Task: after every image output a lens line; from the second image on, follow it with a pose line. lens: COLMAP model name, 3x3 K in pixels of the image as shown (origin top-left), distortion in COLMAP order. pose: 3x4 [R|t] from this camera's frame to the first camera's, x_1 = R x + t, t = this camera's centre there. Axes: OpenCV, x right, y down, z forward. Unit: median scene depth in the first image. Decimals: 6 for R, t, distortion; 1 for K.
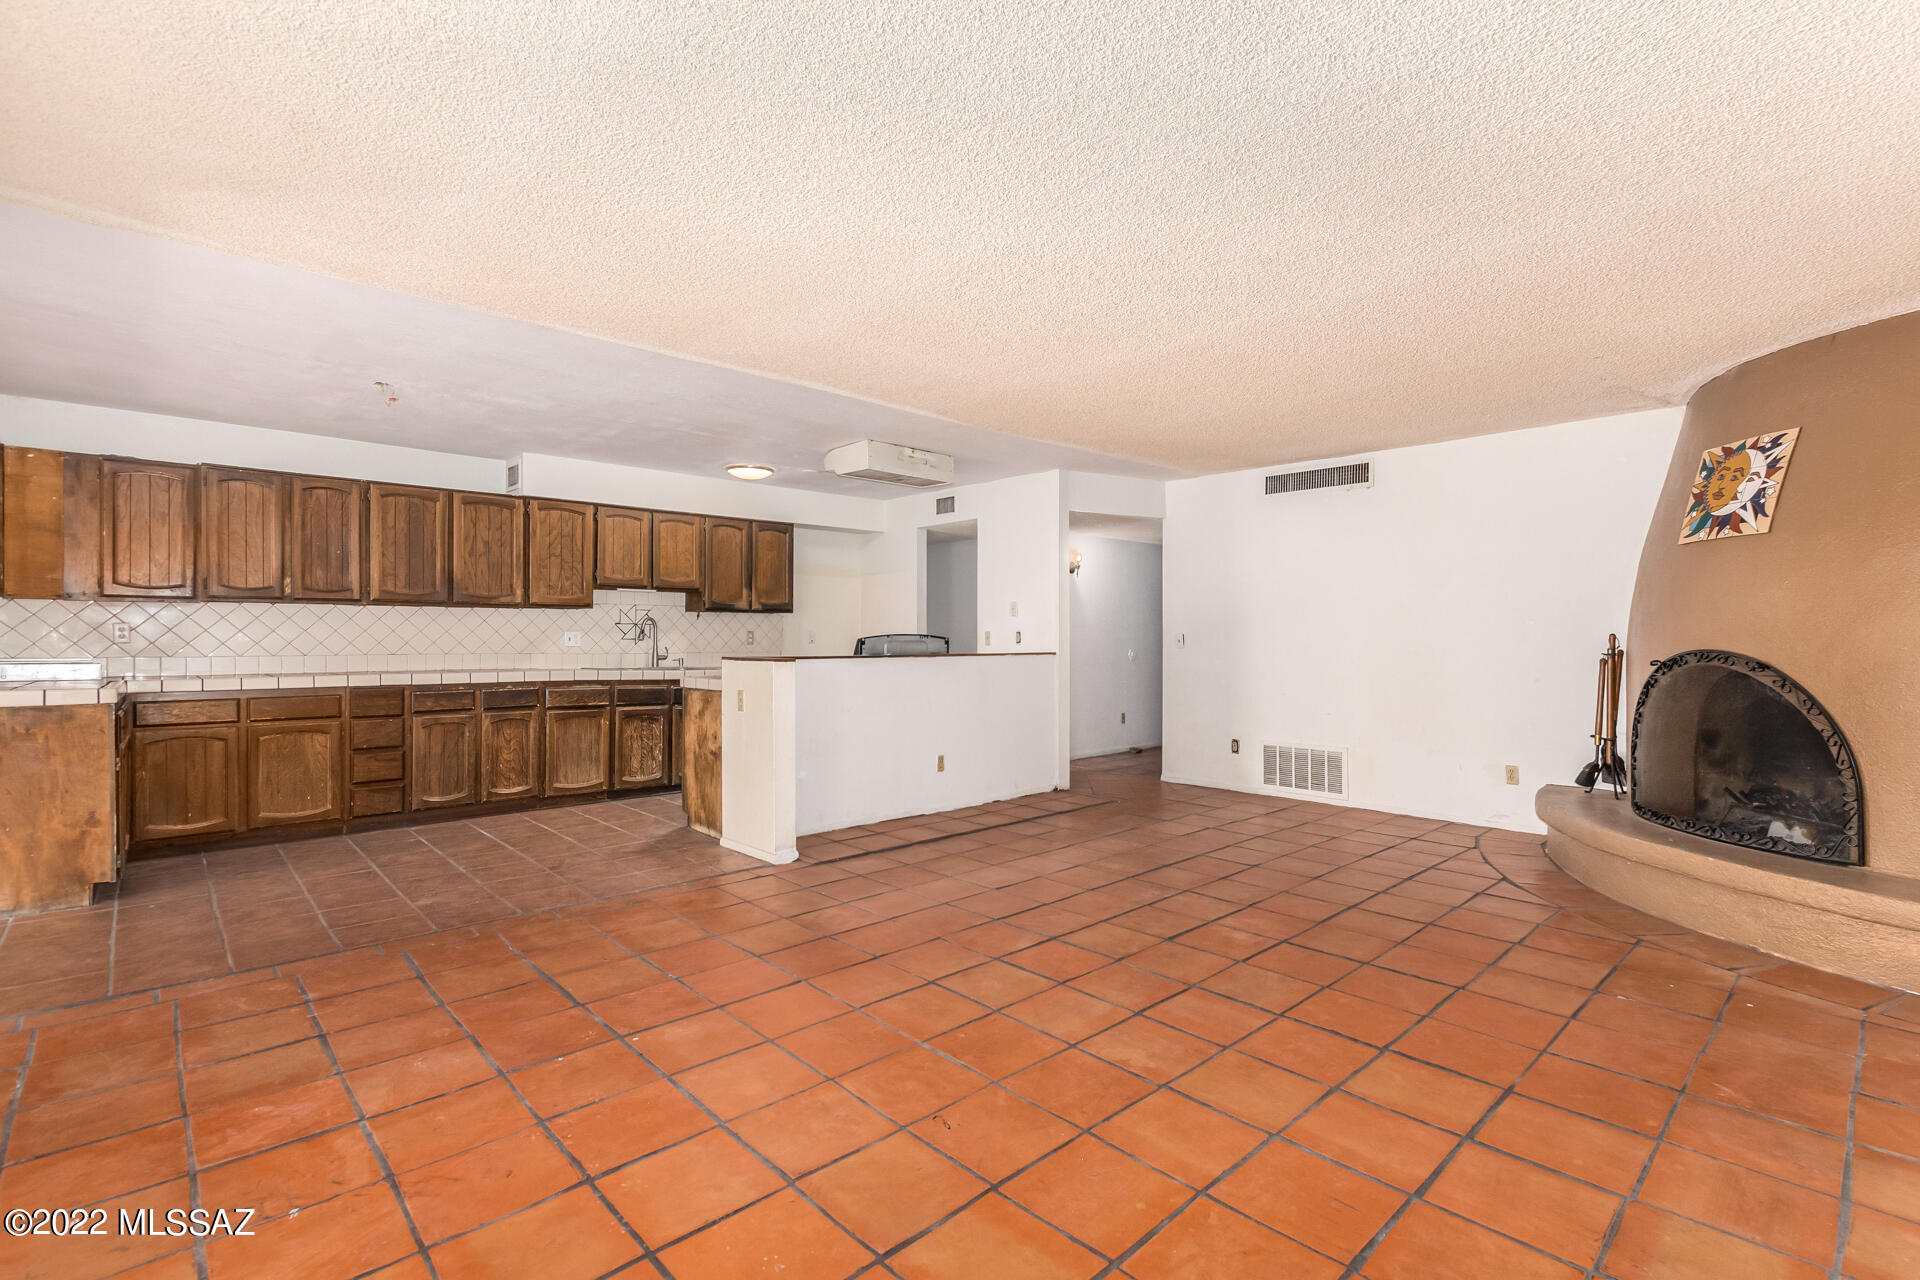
lens RADIAL K [[877.8, 0, 959.8], [0, 877.8, 637.7], [0, 0, 1]] dist [0.006232, -0.003506]
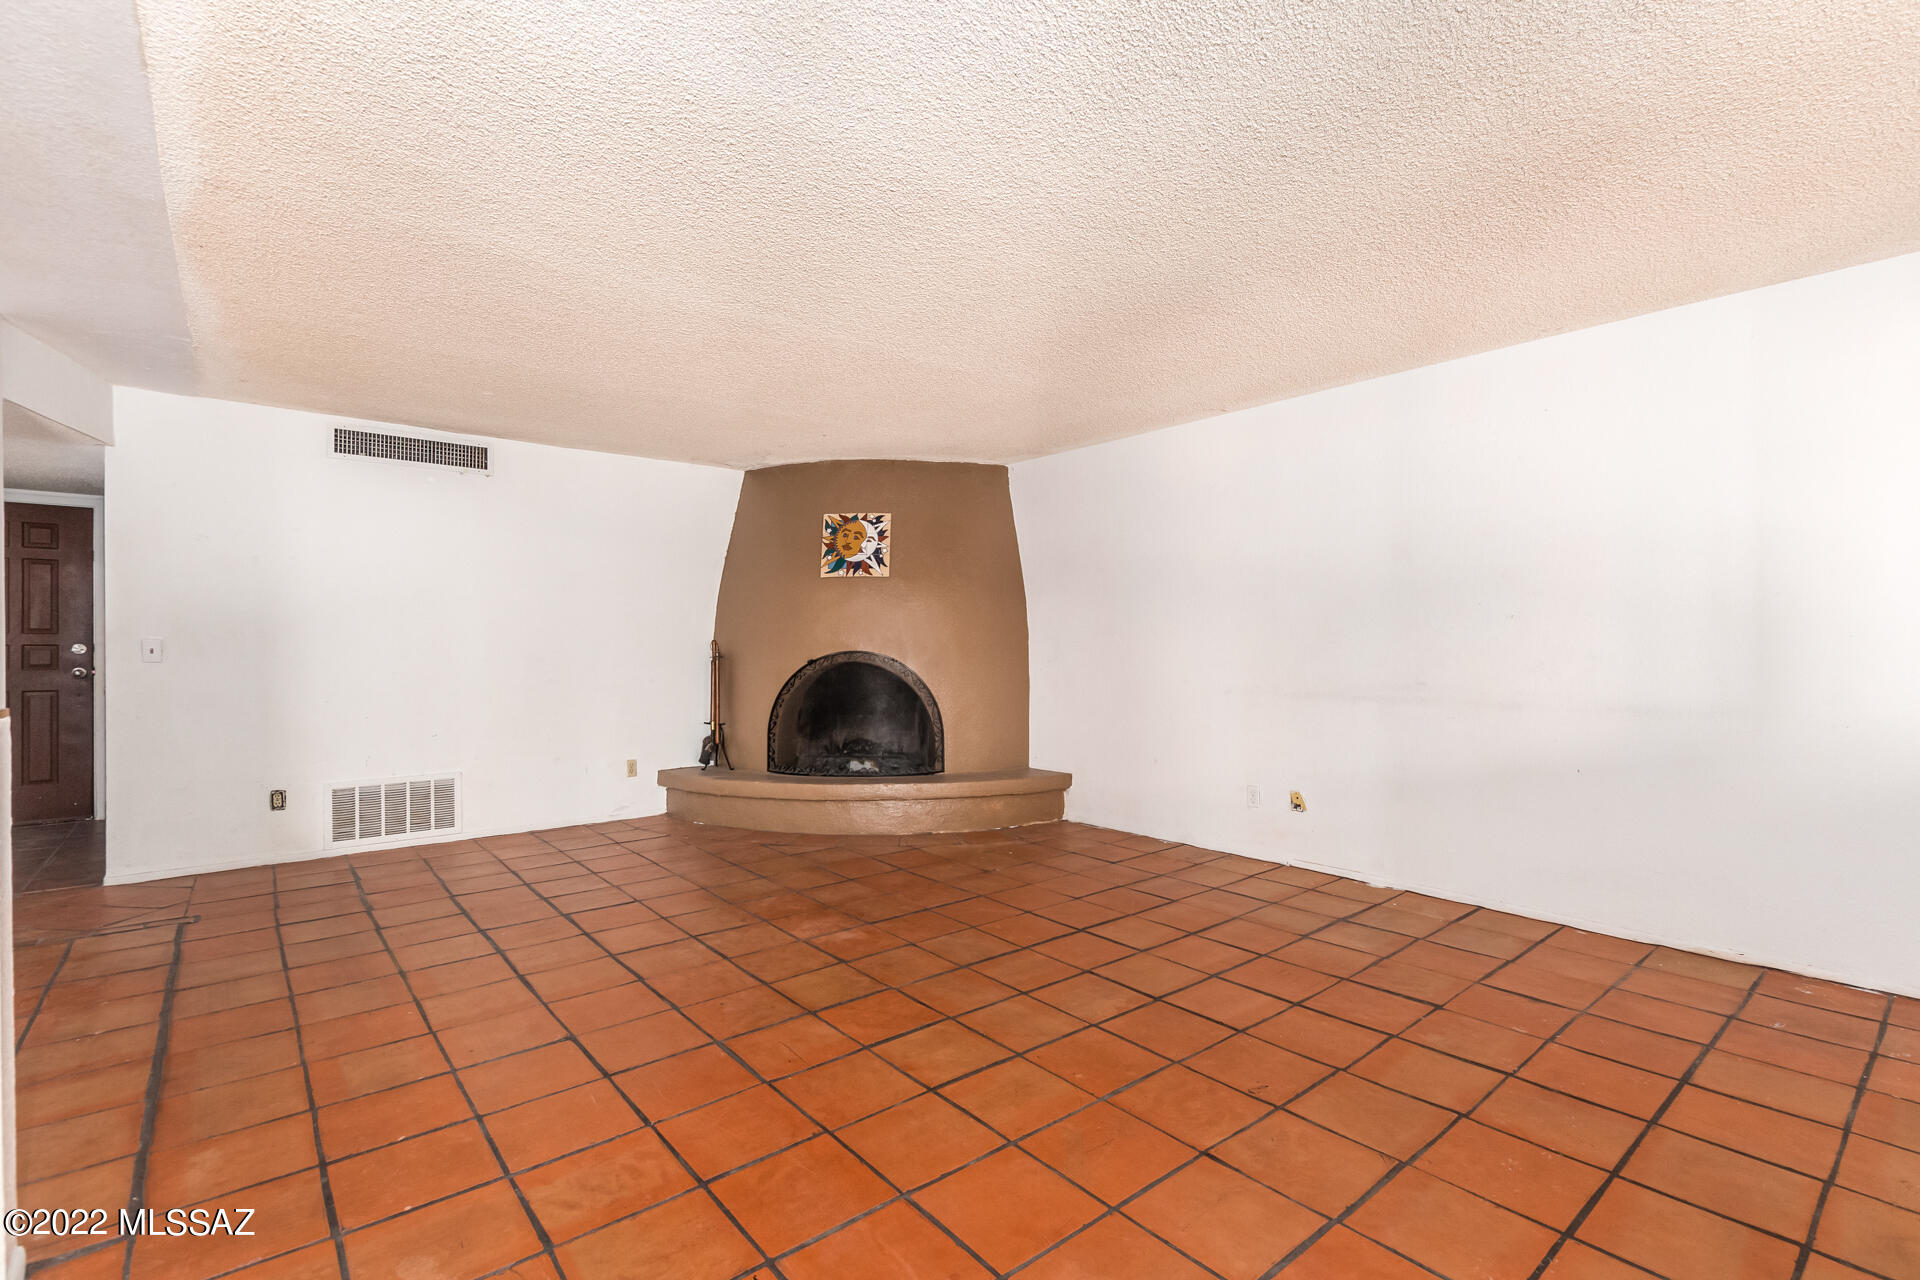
lens RADIAL K [[877.8, 0, 972.3], [0, 877.8, 635.9], [0, 0, 1]] dist [0.006232, -0.003506]
pose [[0.057110, 0.007326, 0.998341, -0.483801], [0.003428, 0.999966, -0.007534, 0.000264], [-0.998362, 0.003852, 0.057083, 0.554902]]
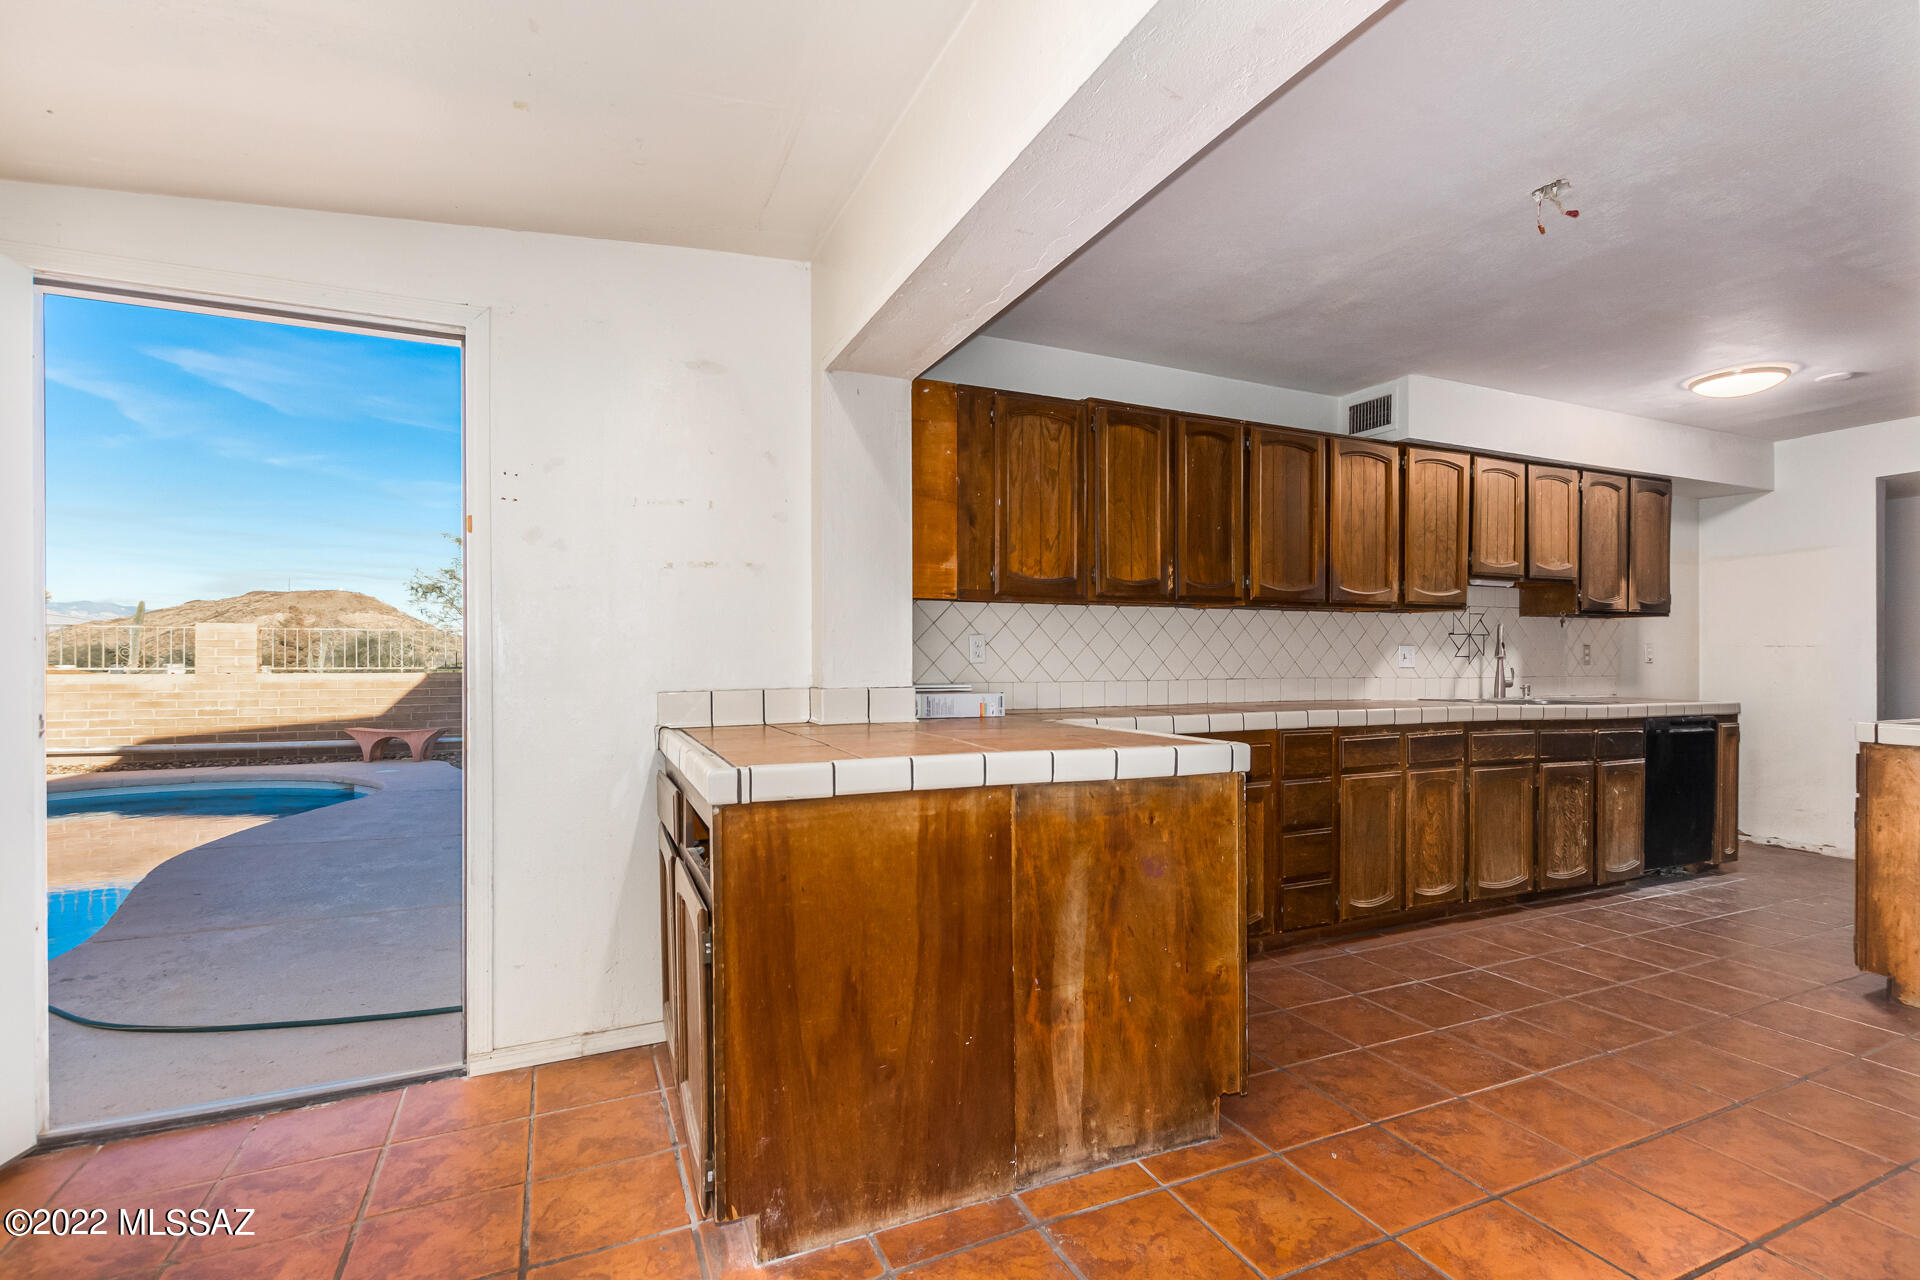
lens RADIAL K [[877.8, 0, 964.9], [0, 877.8, 657.9], [0, 0, 1]] dist [0.006232, -0.003506]
pose [[0.947382, -0.002737, -0.320093, -0.735345], [0.002703, 0.999996, -0.000551, 0.002370], [0.320093, -0.000343, 0.947386, 0.324944]]
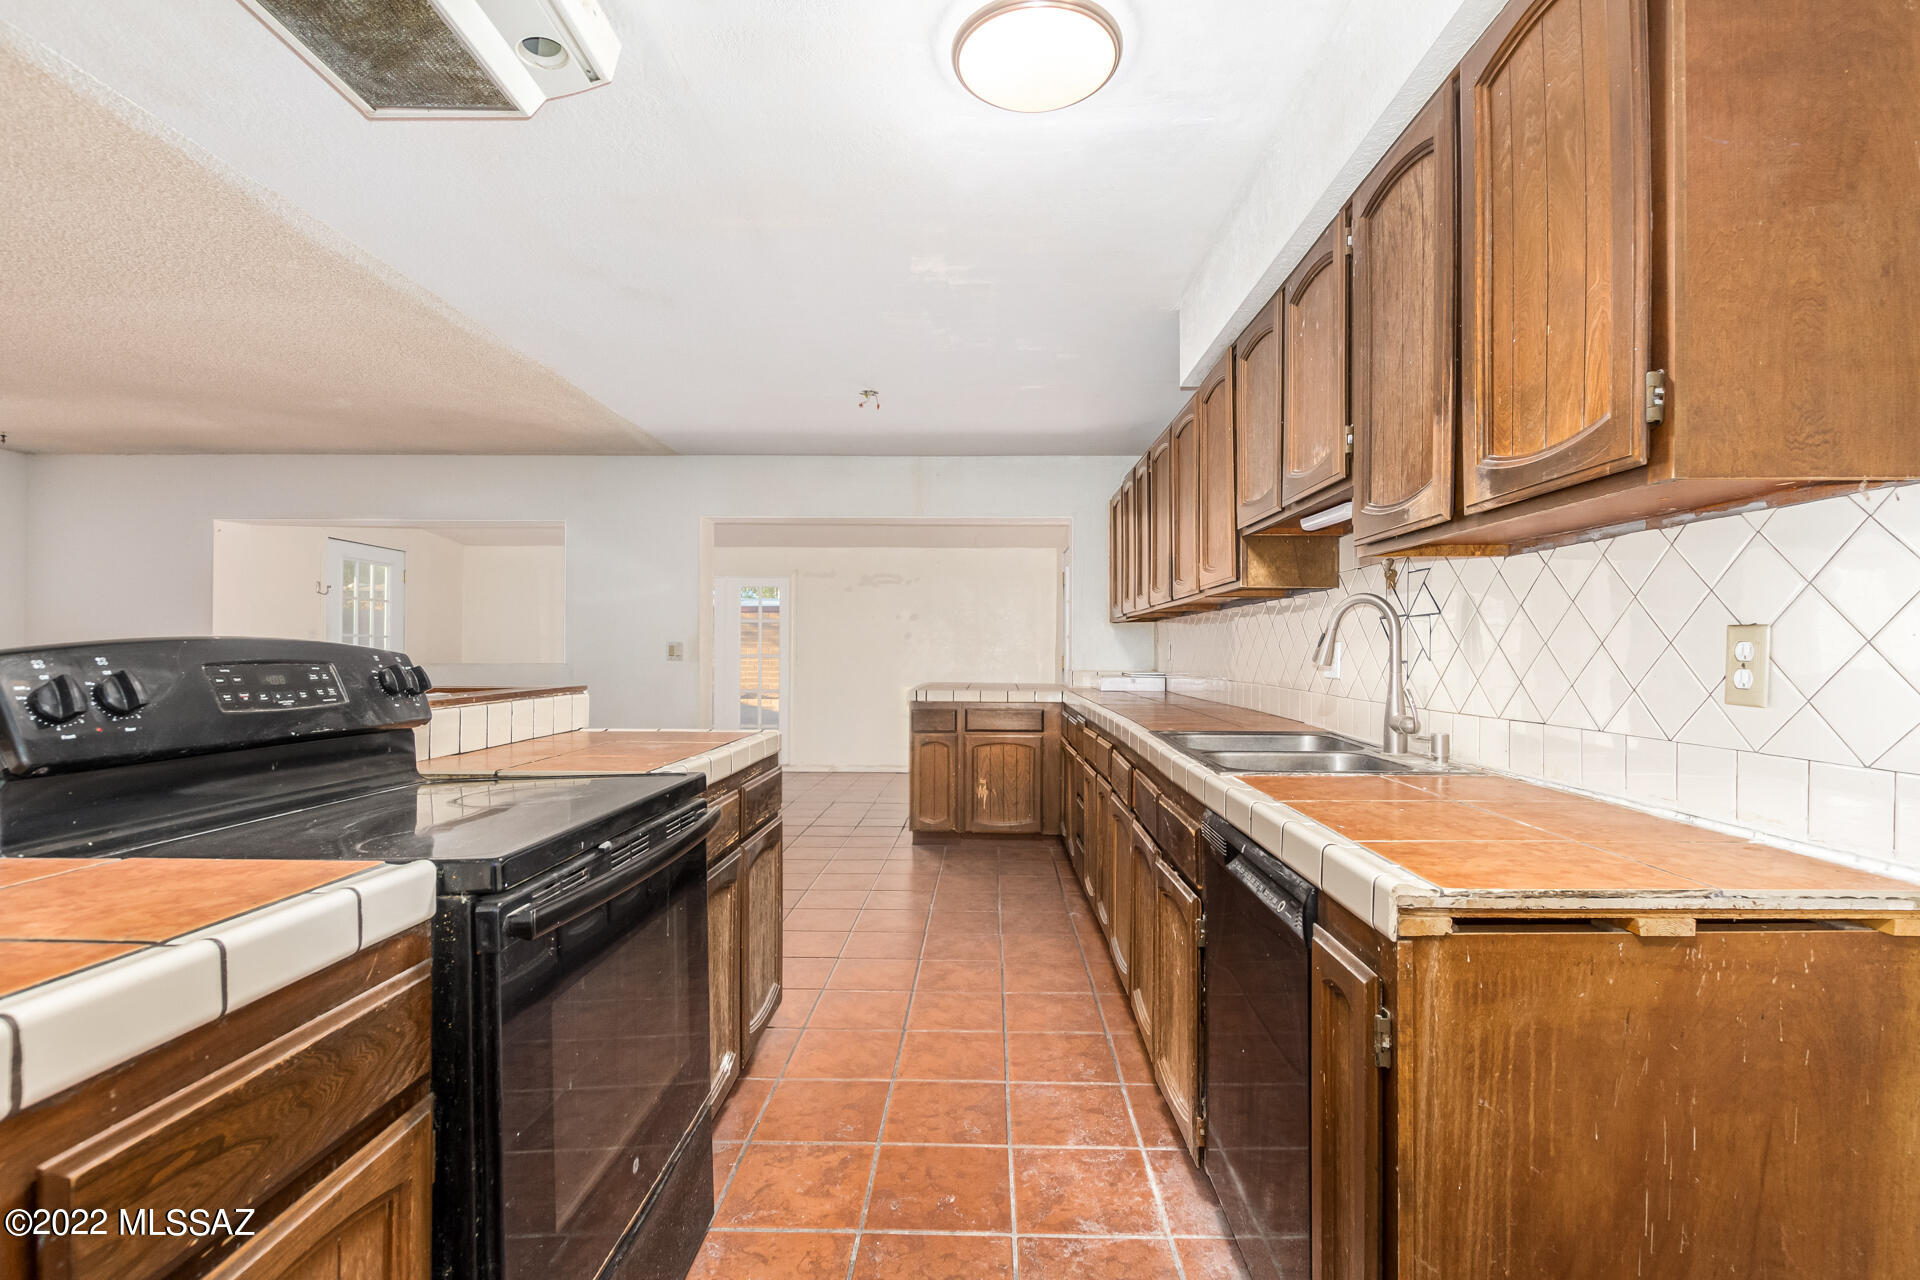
lens RADIAL K [[877.8, 0, 969.0], [0, 877.8, 647.7], [0, 0, 1]] dist [0.006232, -0.003506]
pose [[-0.695019, -0.002741, -0.718986, -0.033468], [-0.004030, 0.999992, 0.000084, -0.003348], [0.718980, 0.002956, -0.695025, 1.565603]]
